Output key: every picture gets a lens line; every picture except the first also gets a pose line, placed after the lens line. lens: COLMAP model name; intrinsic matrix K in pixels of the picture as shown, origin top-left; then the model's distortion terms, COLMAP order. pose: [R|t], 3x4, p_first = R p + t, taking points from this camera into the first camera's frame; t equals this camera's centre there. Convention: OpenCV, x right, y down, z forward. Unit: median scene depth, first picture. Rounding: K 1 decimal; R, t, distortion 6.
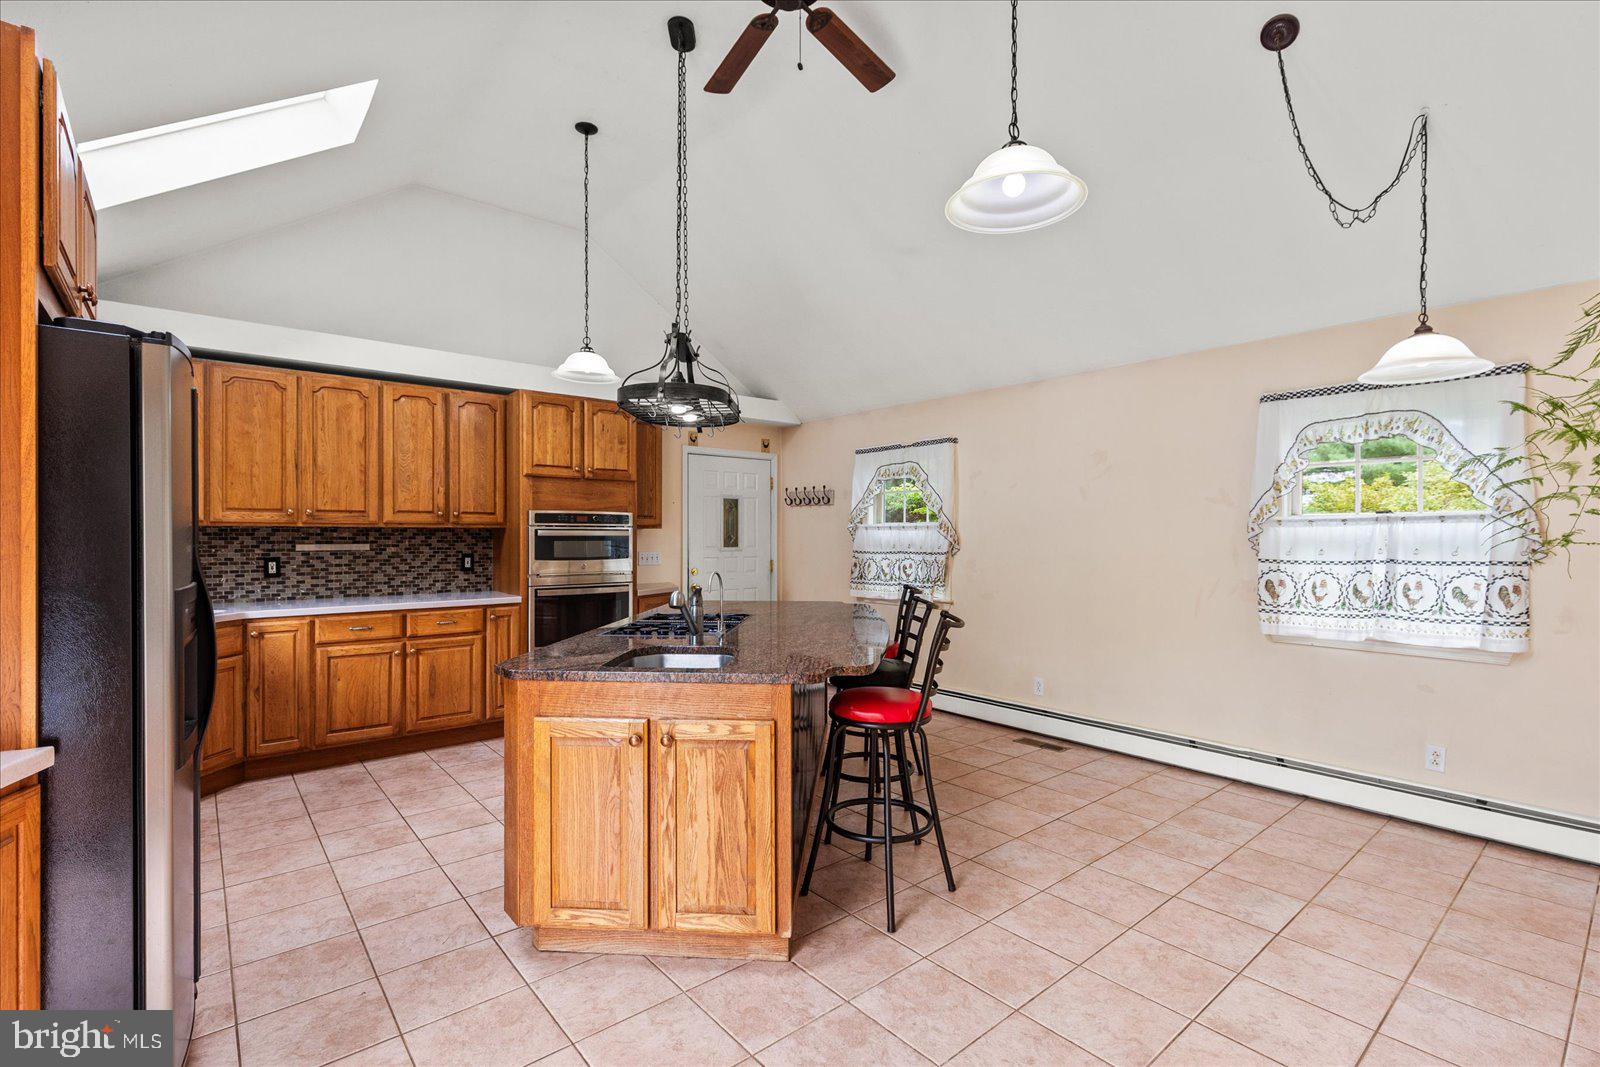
lens RADIAL K [[723.4, 0, 800.0], [0, 723.4, 533.5], [0, 0, 1]] dist [0.001282, 0.000492]
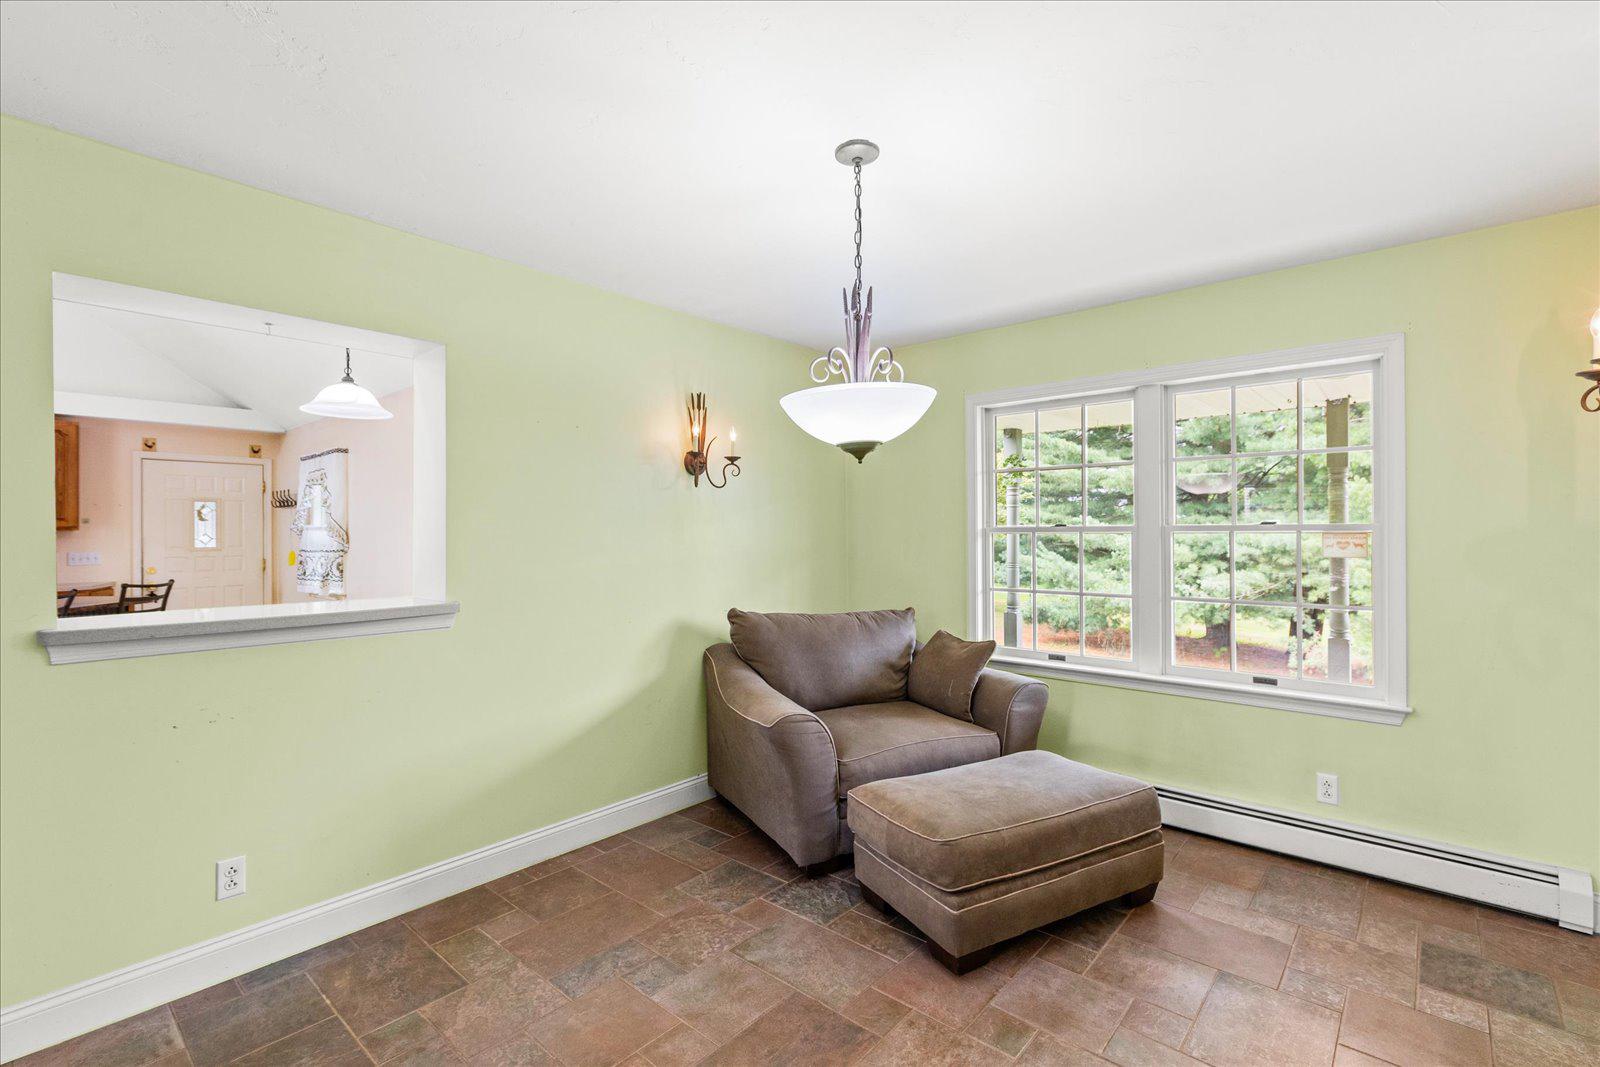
lens RADIAL K [[723.4, 0, 800.0], [0, 723.4, 533.5], [0, 0, 1]] dist [0.001282, 0.000492]
pose [[0.988764, -0.005998, 0.149362, 0.806915], [0.005456, 0.999977, 0.004037, -0.000861], [-0.149383, -0.003177, 0.988774, -0.237874]]
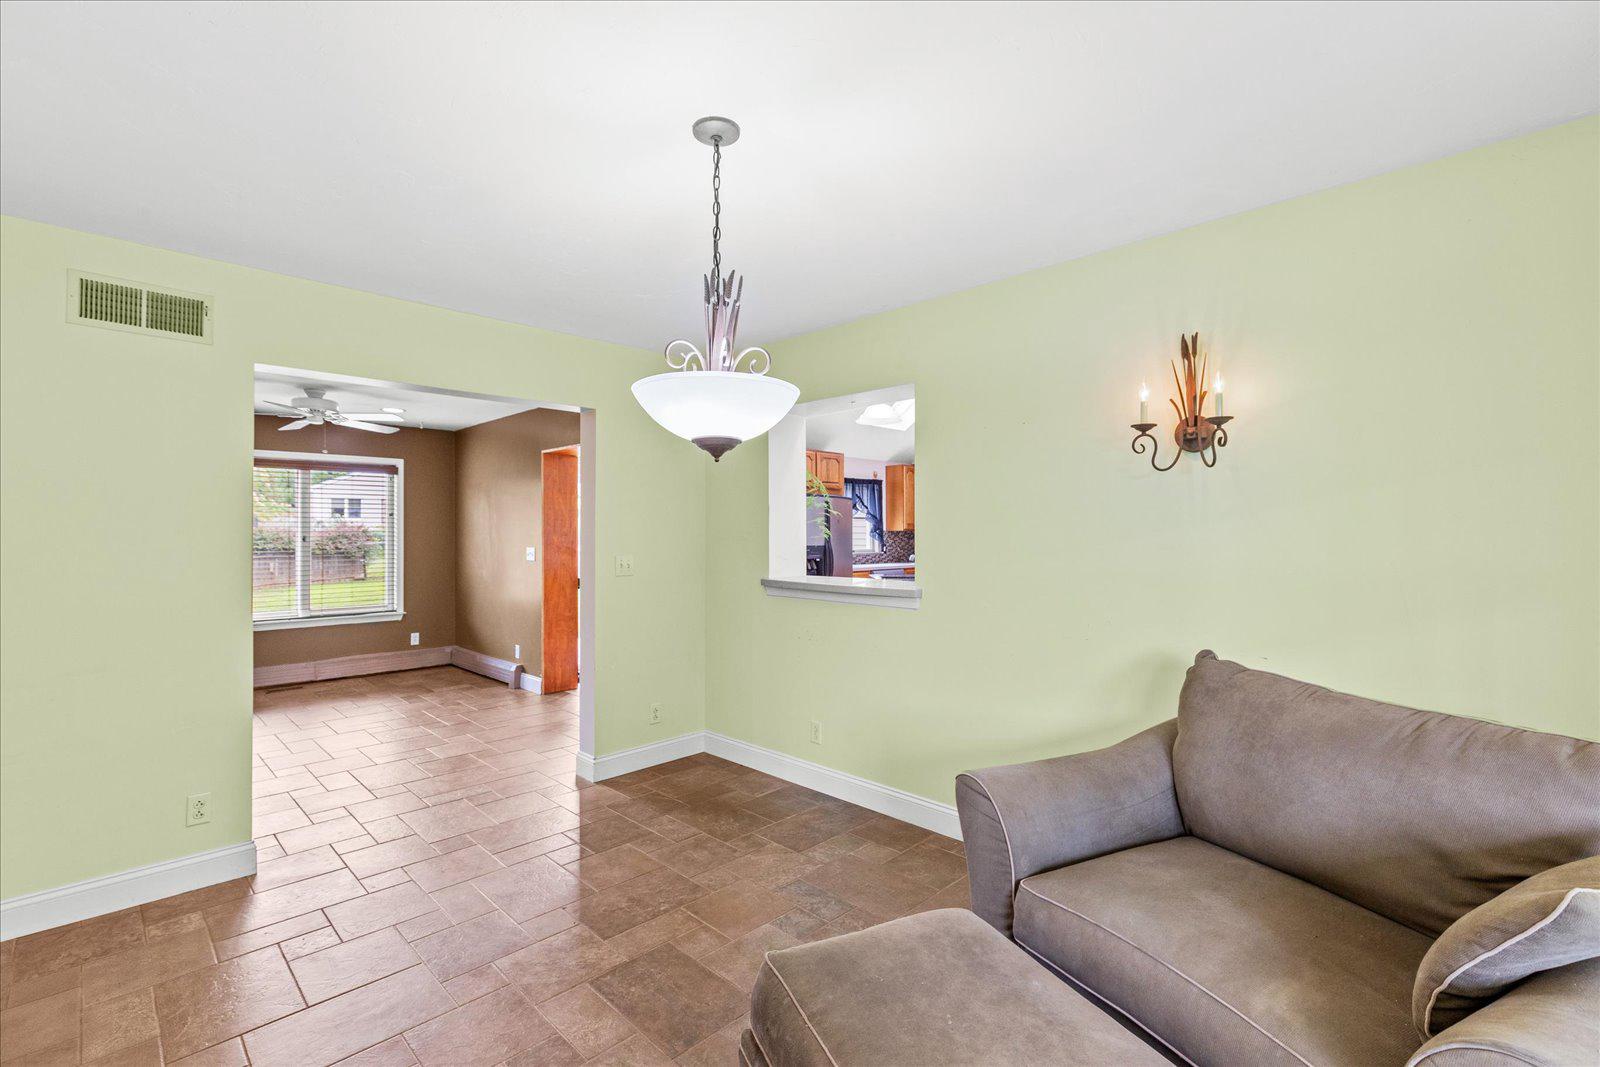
lens RADIAL K [[710.9, 0, 804.8], [0, 710.9, 530.9], [0, 0, 1]] dist [-0.001322, -0.000084]
pose [[0.098841, -0.004363, -0.995094, 1.271549], [0.002690, 0.999988, -0.004117, 0.000326], [0.995100, -0.002270, 0.098852, 0.164325]]
